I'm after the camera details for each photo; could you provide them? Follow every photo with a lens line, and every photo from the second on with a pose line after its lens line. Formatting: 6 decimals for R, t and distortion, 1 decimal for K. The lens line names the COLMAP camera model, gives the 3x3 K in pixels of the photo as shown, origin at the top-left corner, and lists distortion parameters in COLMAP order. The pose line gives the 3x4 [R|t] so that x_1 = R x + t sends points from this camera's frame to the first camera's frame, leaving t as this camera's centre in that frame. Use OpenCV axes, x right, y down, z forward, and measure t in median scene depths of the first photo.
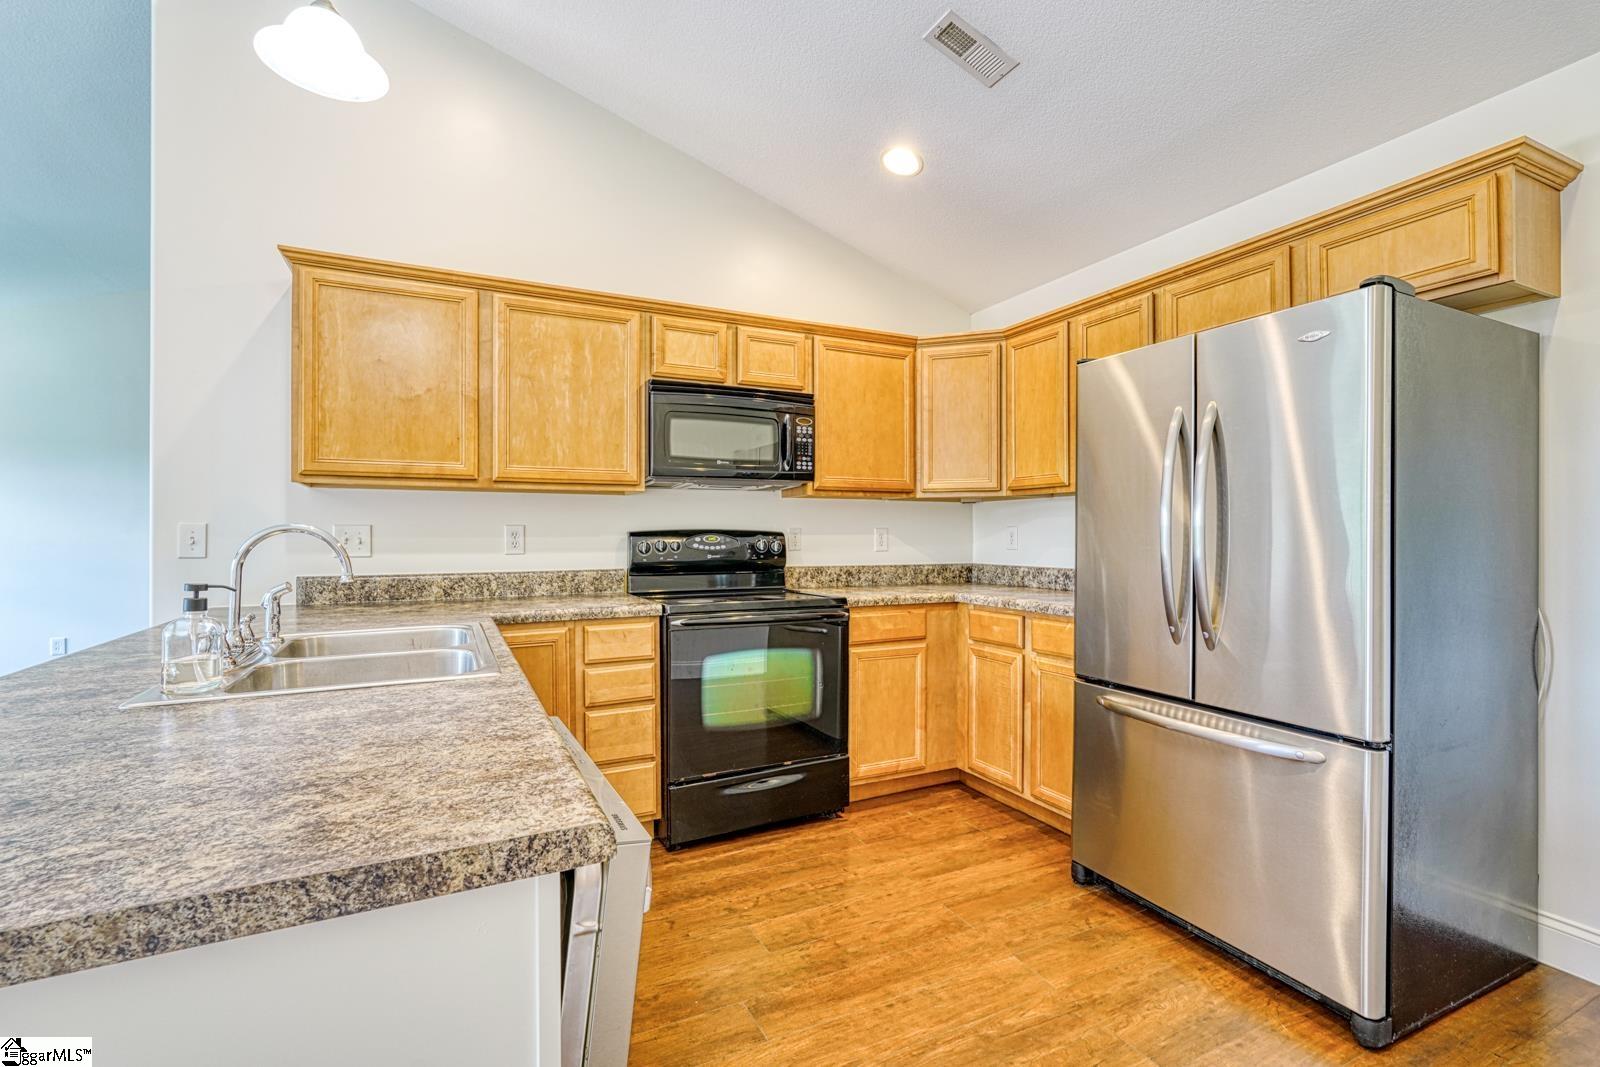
lens RADIAL K [[713.6, 0, 807.4], [0, 713.6, 537.8], [0, 0, 1]] dist [-0.011565, 0.005581]
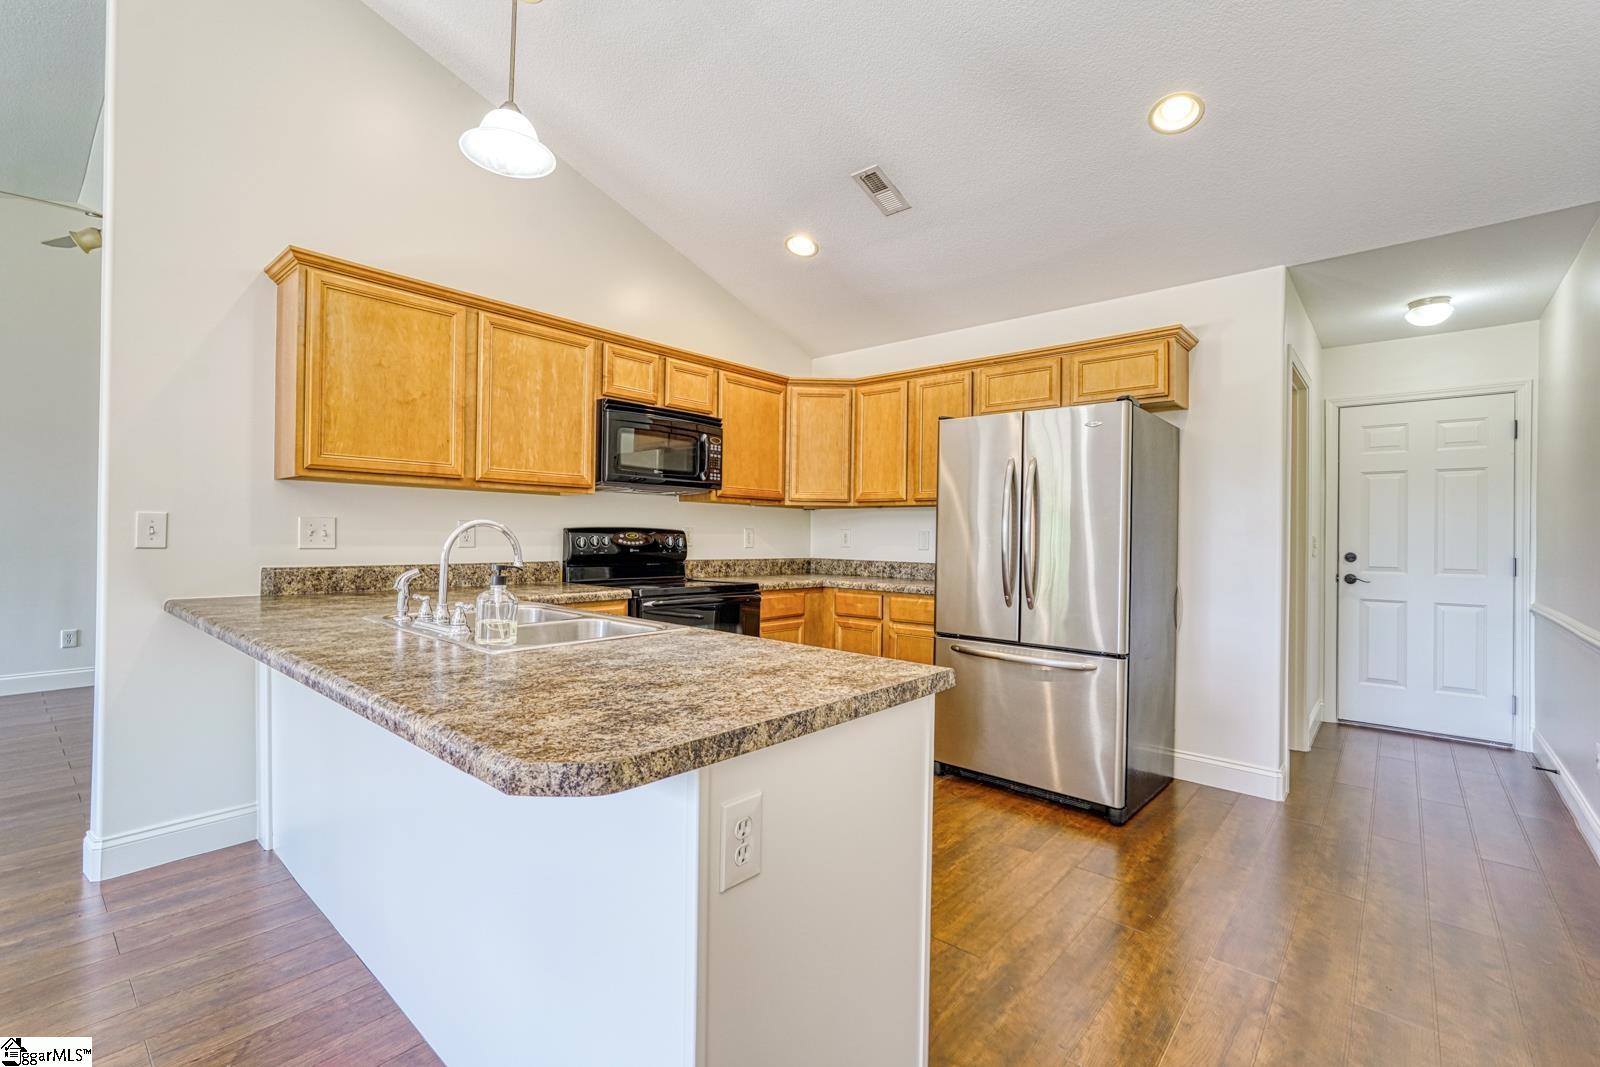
lens RADIAL K [[713.6, 0, 791.4], [0, 713.6, 538.6], [0, 0, 1]] dist [-0.011565, 0.005581]
pose [[0.923458, 0.012650, 0.383491, -0.411549], [-0.013672, 0.999907, -0.000060, 0.003545], [-0.383456, -0.005187, 0.923545, -0.210168]]
